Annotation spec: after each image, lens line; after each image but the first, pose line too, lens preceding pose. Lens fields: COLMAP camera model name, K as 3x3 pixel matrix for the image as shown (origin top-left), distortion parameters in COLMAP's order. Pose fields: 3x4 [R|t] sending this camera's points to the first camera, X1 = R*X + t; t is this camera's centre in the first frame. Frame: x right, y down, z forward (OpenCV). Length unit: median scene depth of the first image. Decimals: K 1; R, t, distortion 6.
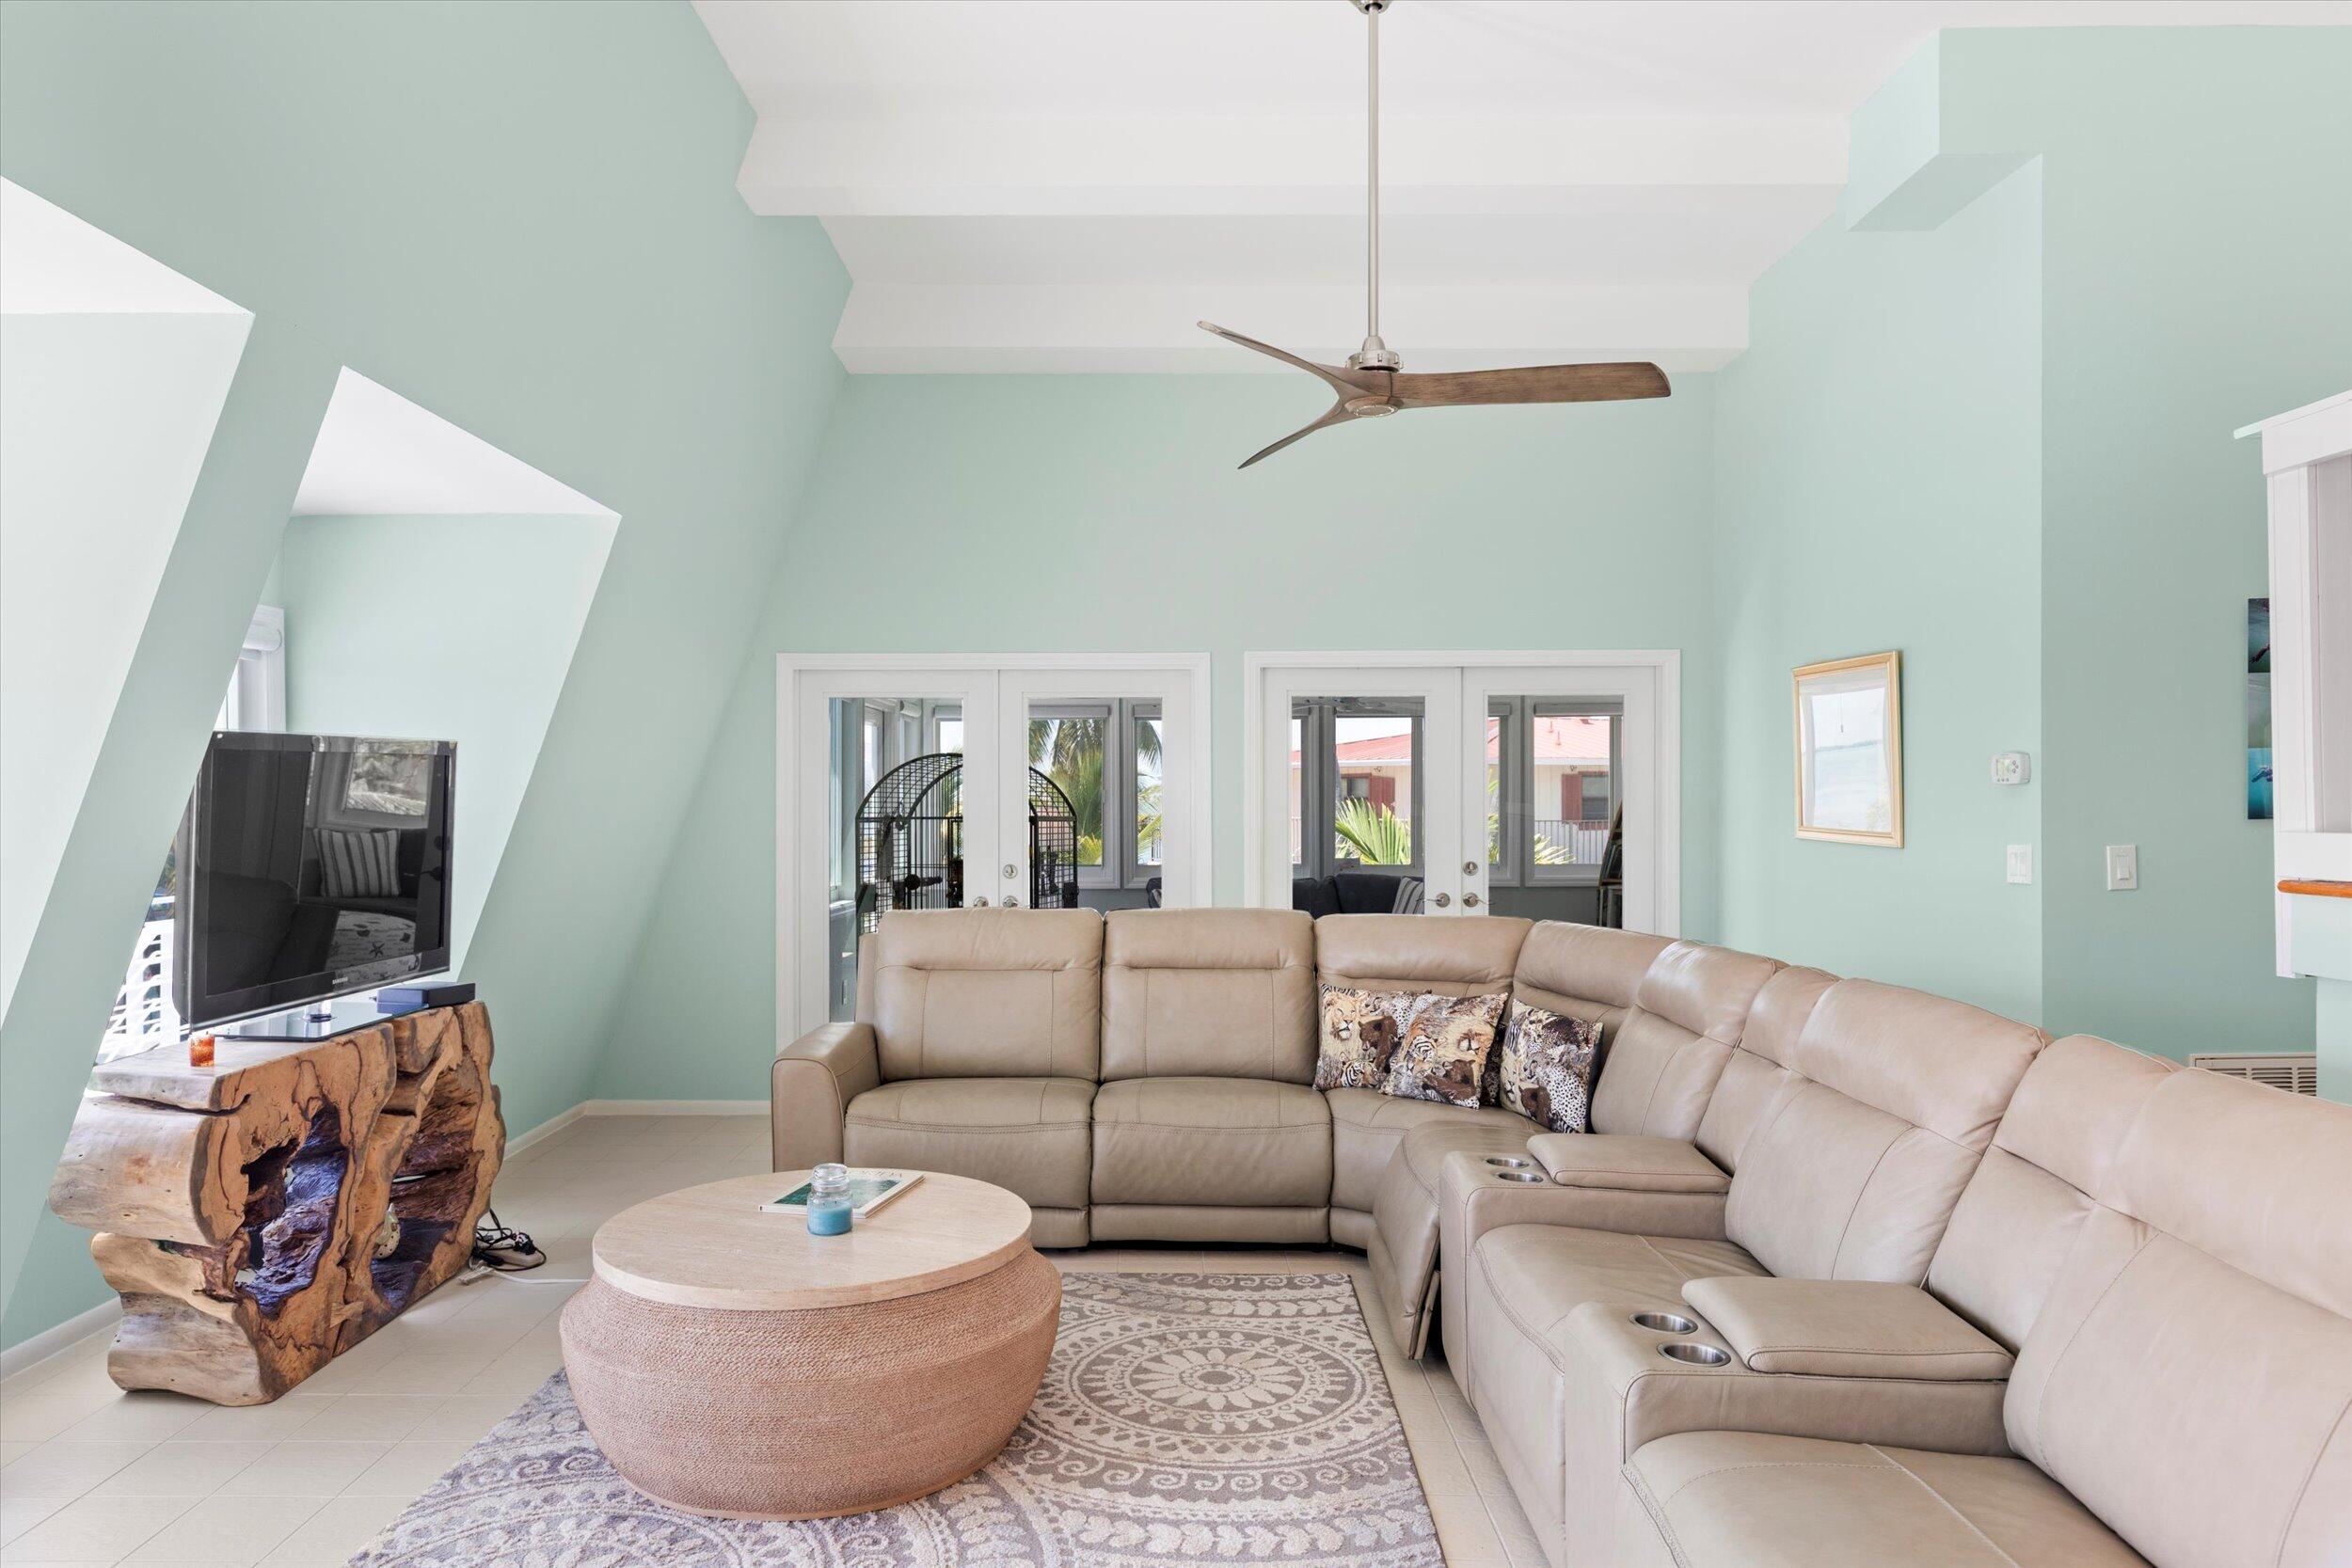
lens RADIAL K [[1560.2, 0, 1178.9], [0, 1560.2, 807.9], [0, 0, 1]] dist [0.010746, 0.001455]
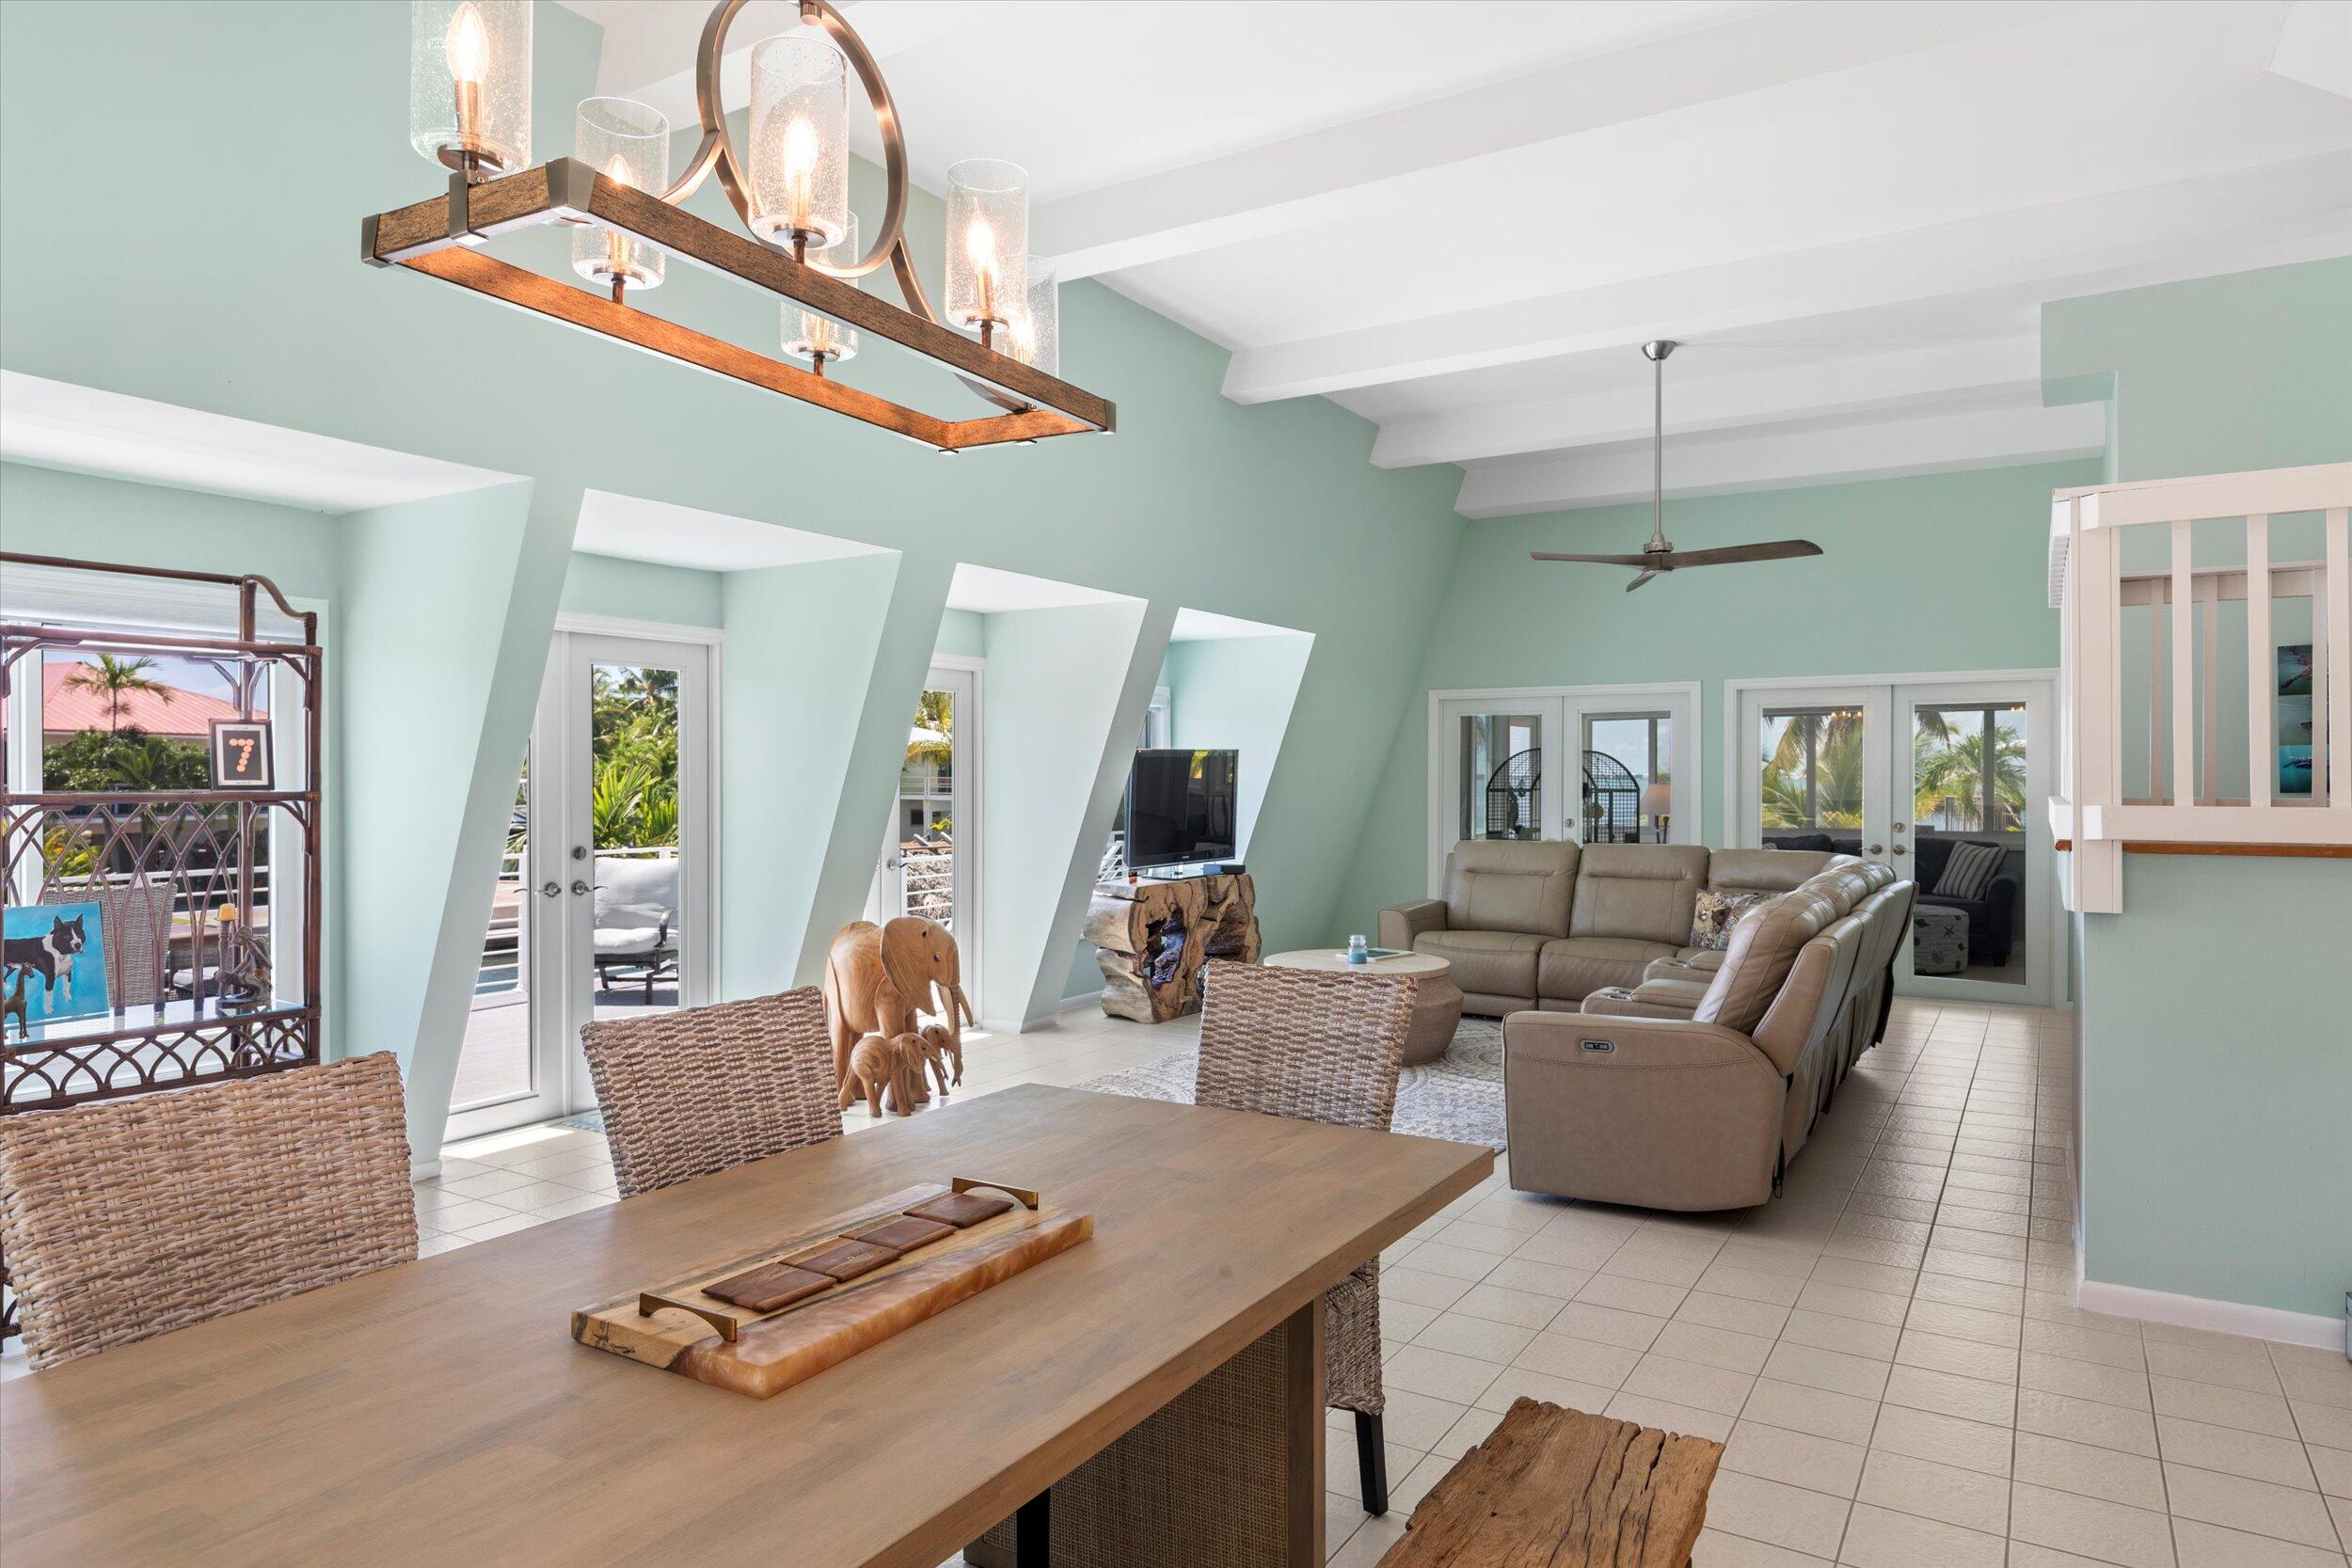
lens RADIAL K [[1443.9, 0, 1176.2], [0, 1443.9, 778.1], [0, 0, 1]] dist [-0.000195, 0.000000]
pose [[0.857210, 0.002829, -0.514959, 0.540402], [-0.005704, 0.999976, -0.004001, 0.004938], [0.514935, 0.006367, 0.857205, -0.816543]]
